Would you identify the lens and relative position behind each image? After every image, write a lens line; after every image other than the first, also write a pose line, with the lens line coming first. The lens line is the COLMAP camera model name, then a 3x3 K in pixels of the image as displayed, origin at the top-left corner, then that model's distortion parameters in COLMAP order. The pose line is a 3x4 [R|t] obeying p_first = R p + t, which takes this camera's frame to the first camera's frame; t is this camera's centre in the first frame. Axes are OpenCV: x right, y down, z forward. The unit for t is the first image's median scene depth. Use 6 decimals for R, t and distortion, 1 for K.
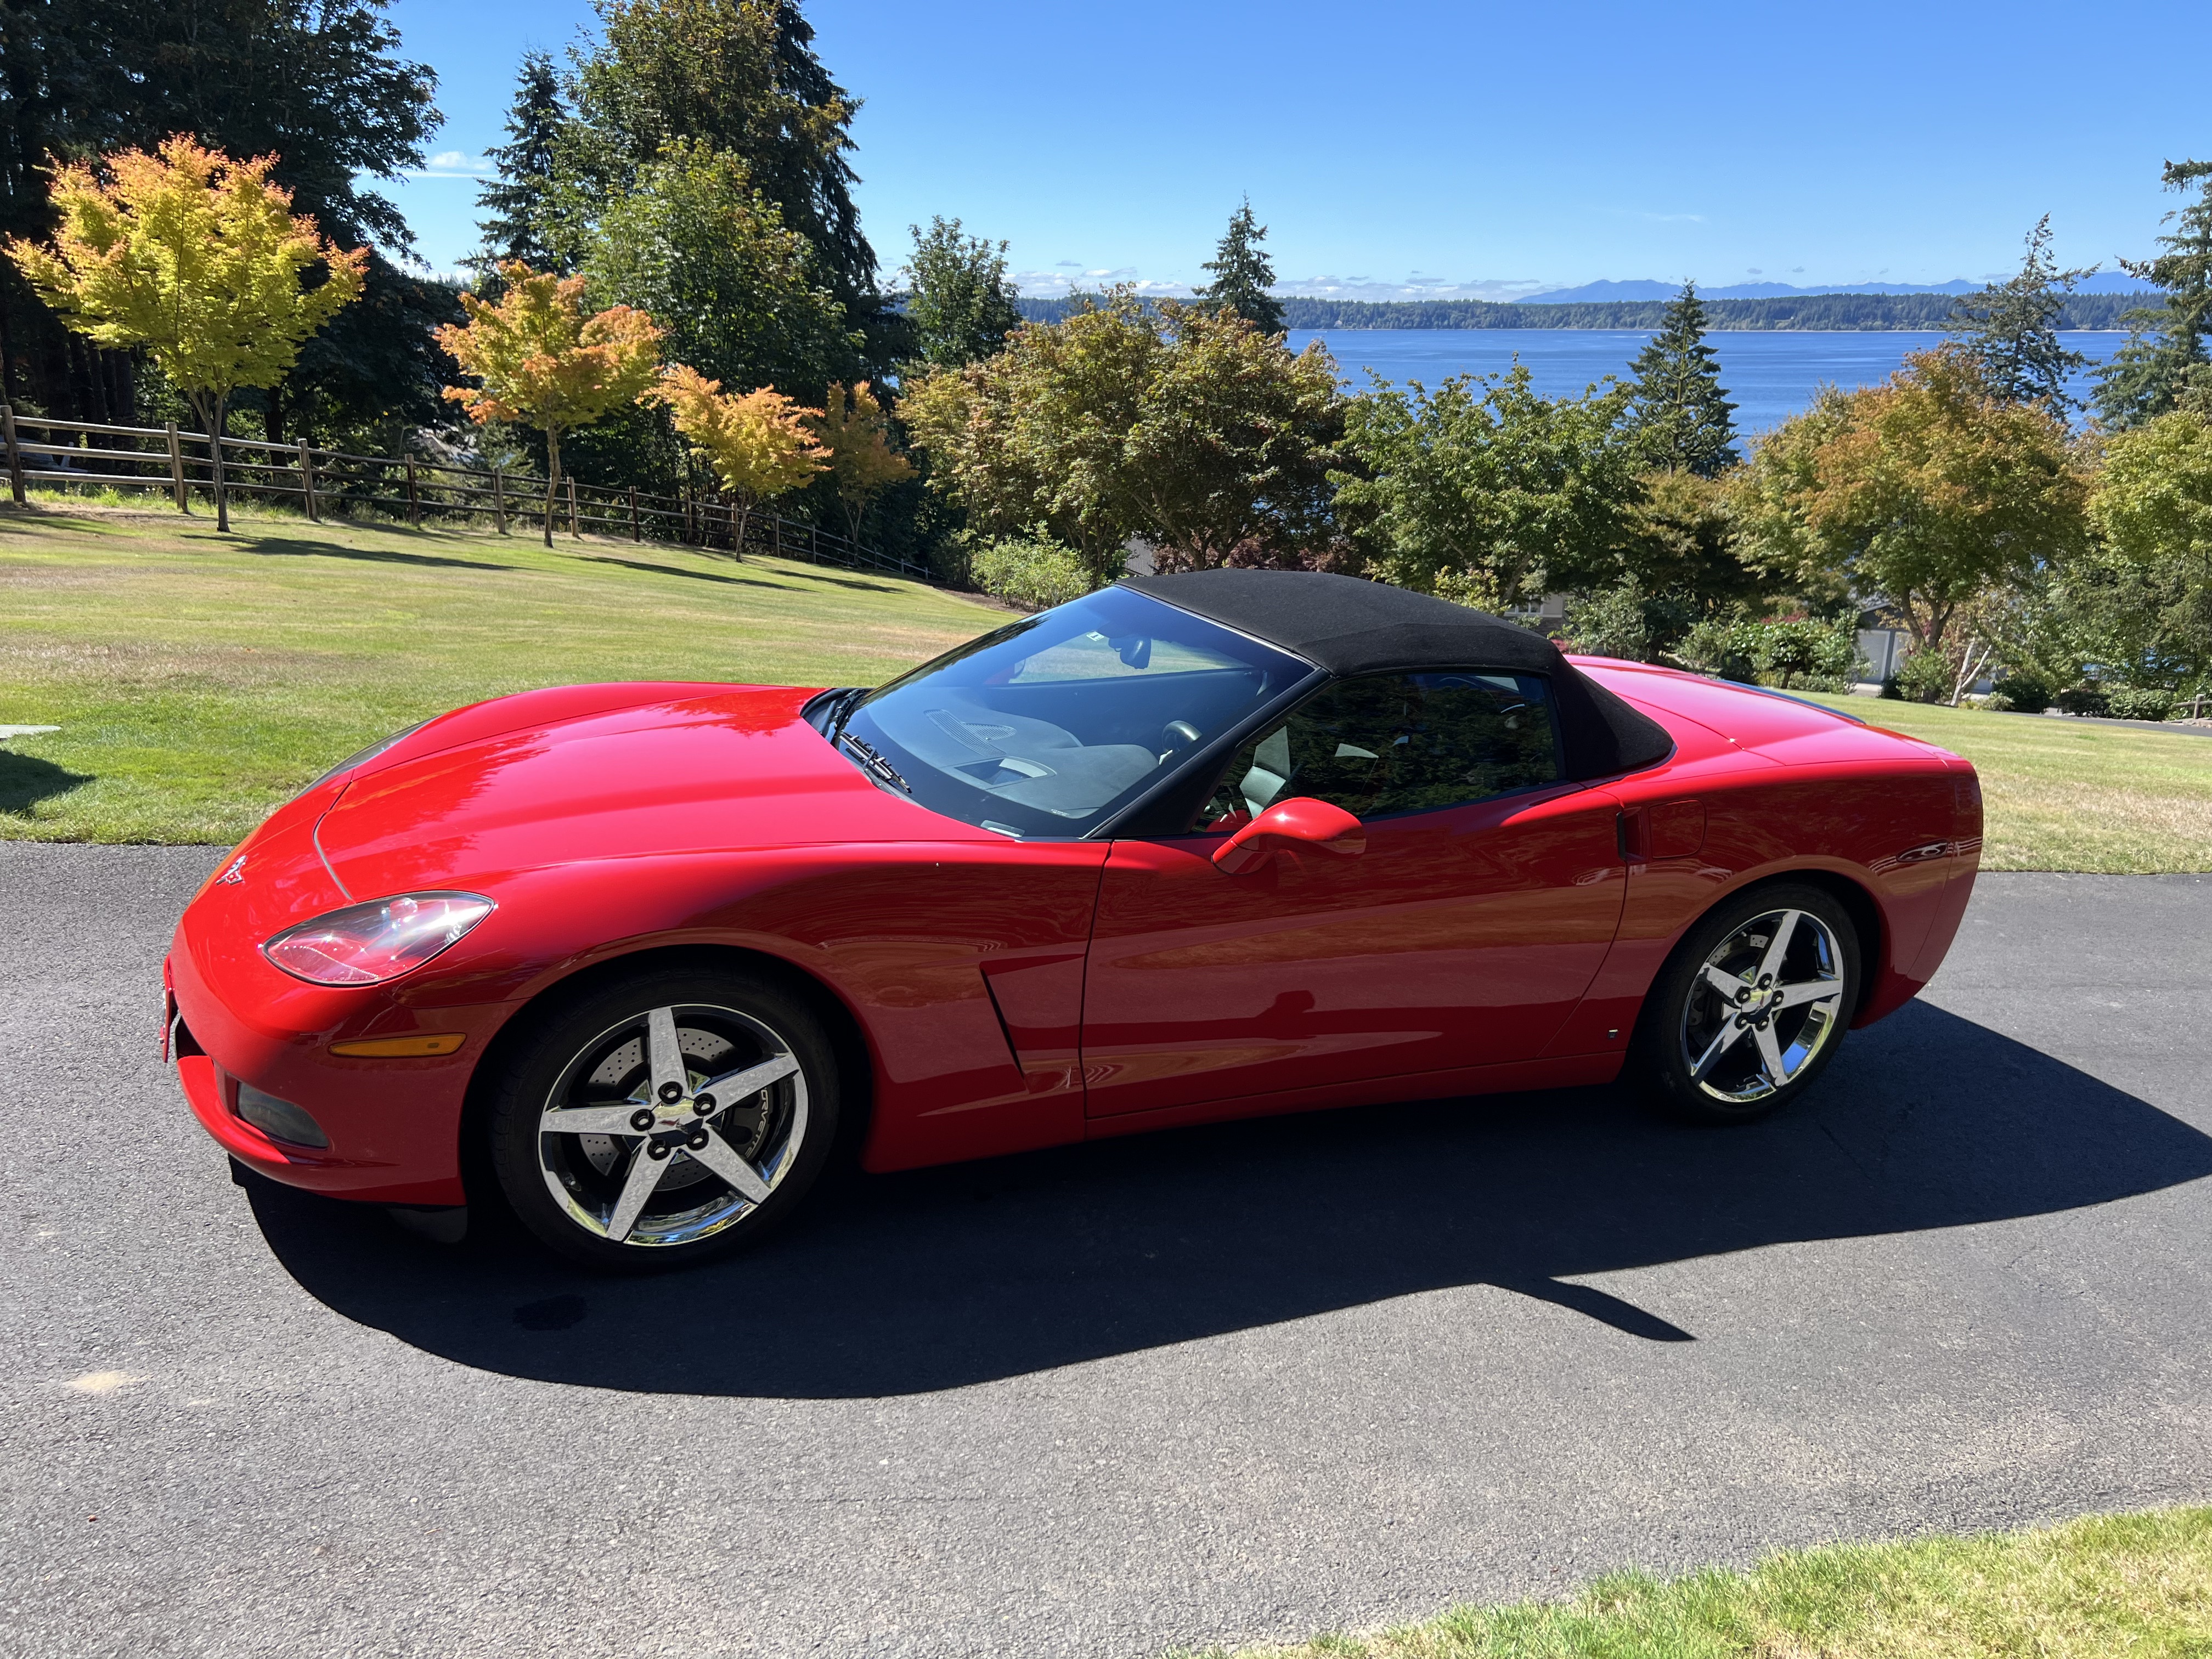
lens RADIAL K [[1685.7, 0, 1125.6], [0, 1685.7, 821.5], [0, 0, 1]] dist [0.030004, -0.038581]
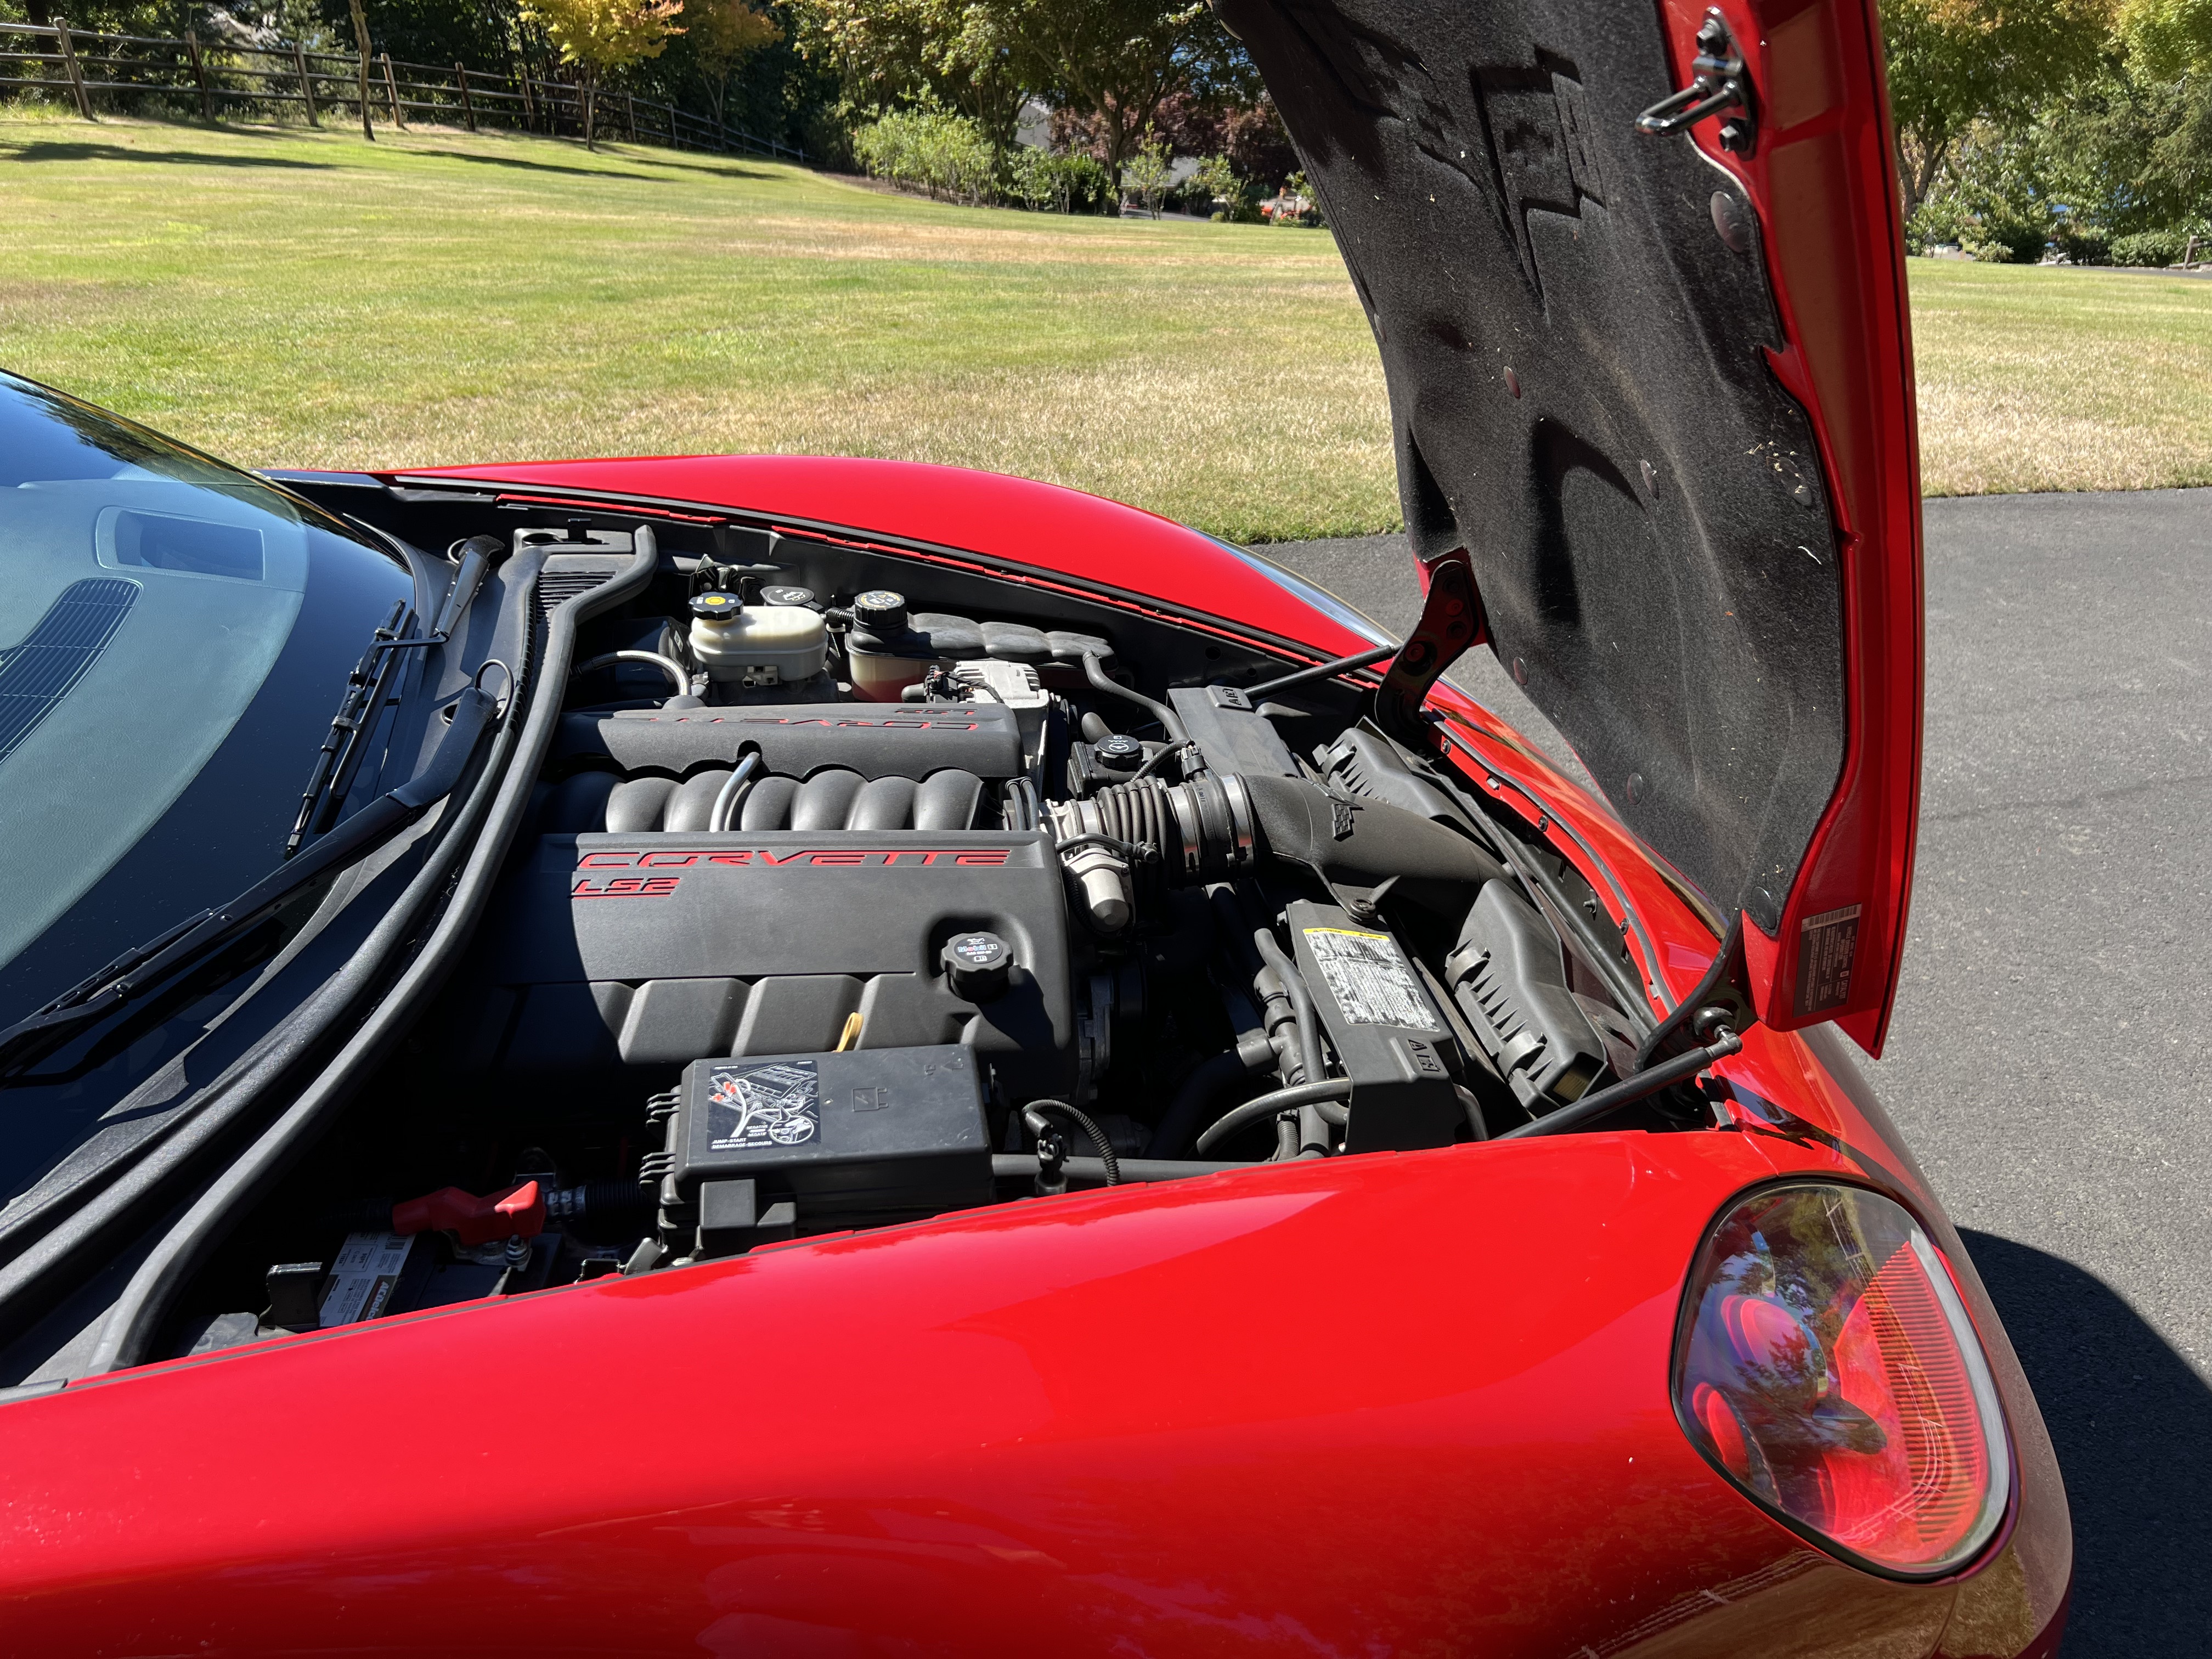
lens RADIAL K [[1676.1, 0, 1106.0], [0, 1676.1, 829.5], [0, 0, 1]] dist [0.036527, -0.047229]
pose [[0.997764, -0.056593, 0.035545, -0.011702], [0.046608, 0.970442, 0.236792, -0.004824], [-0.047895, -0.234606, 0.970910, 0.046029]]
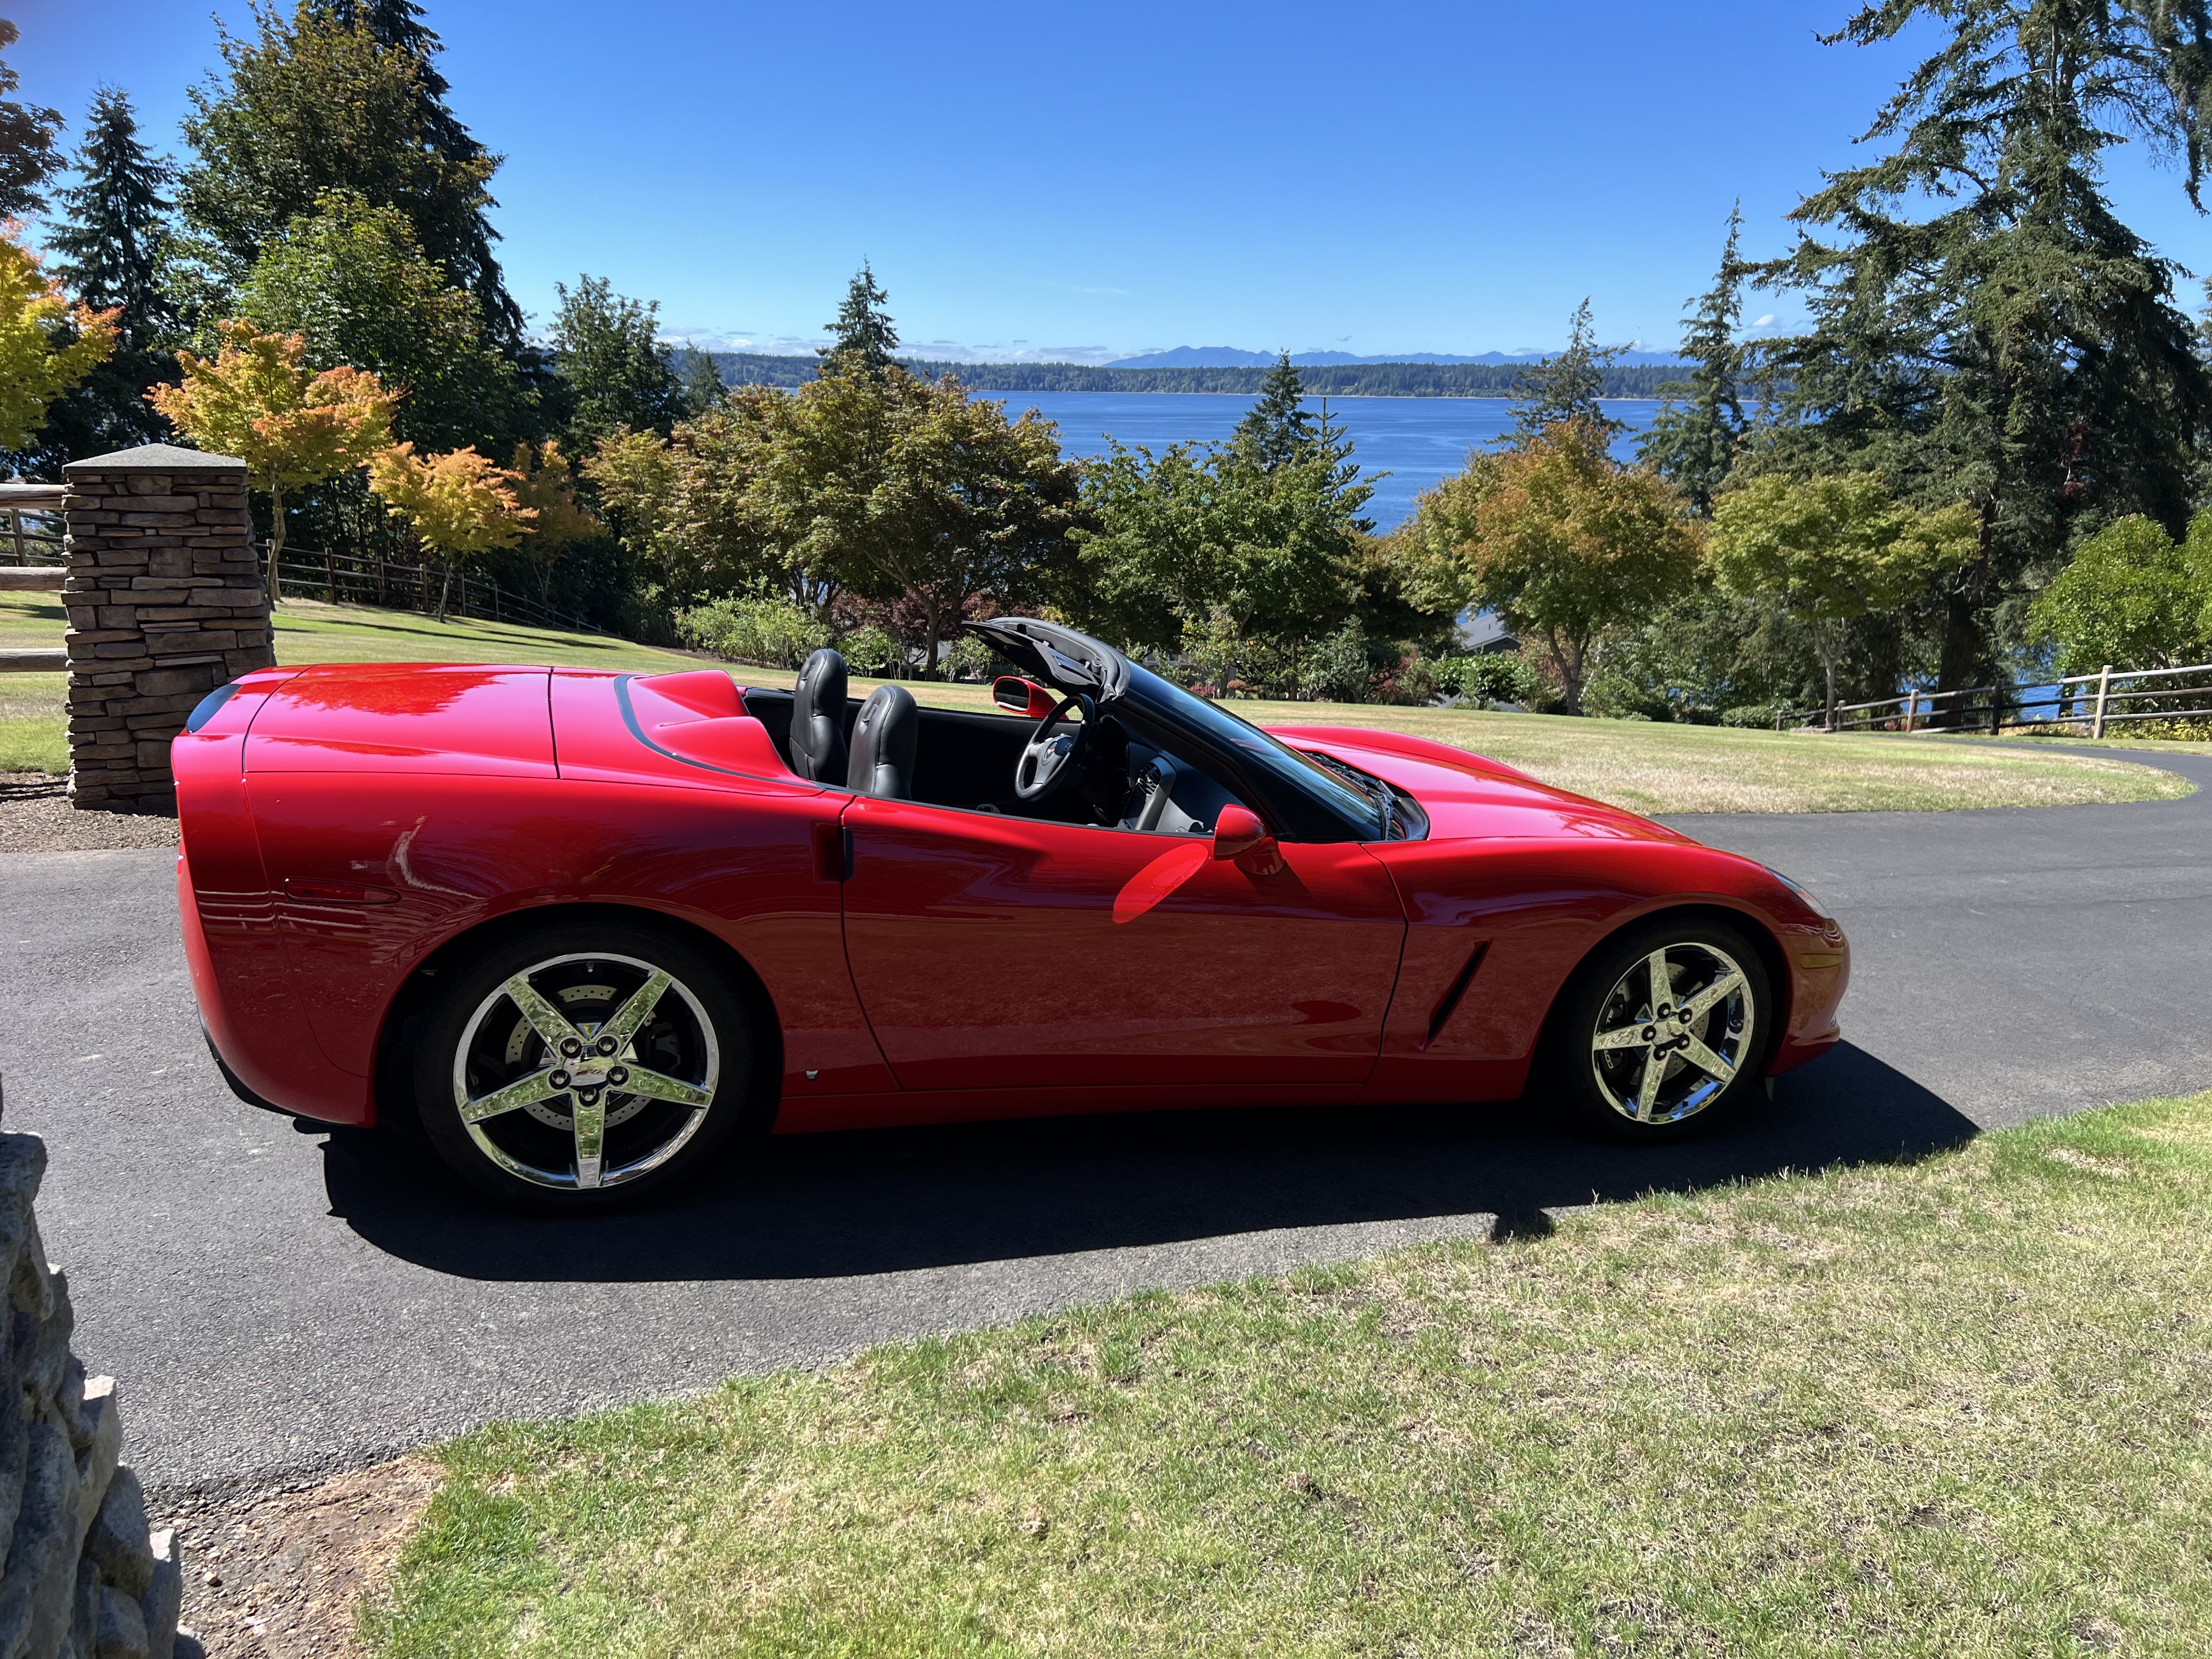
lens RADIAL K [[1676.1, 0, 1106.0], [0, 1676.1, 829.5], [0, 0, 1]] dist [0.036527, -0.047229]
pose [[0.974923, -0.045993, 0.217739, -0.075073], [0.051785, 0.998438, -0.020967, 0.007627], [-0.216435, 0.031717, 0.975782, -0.039473]]
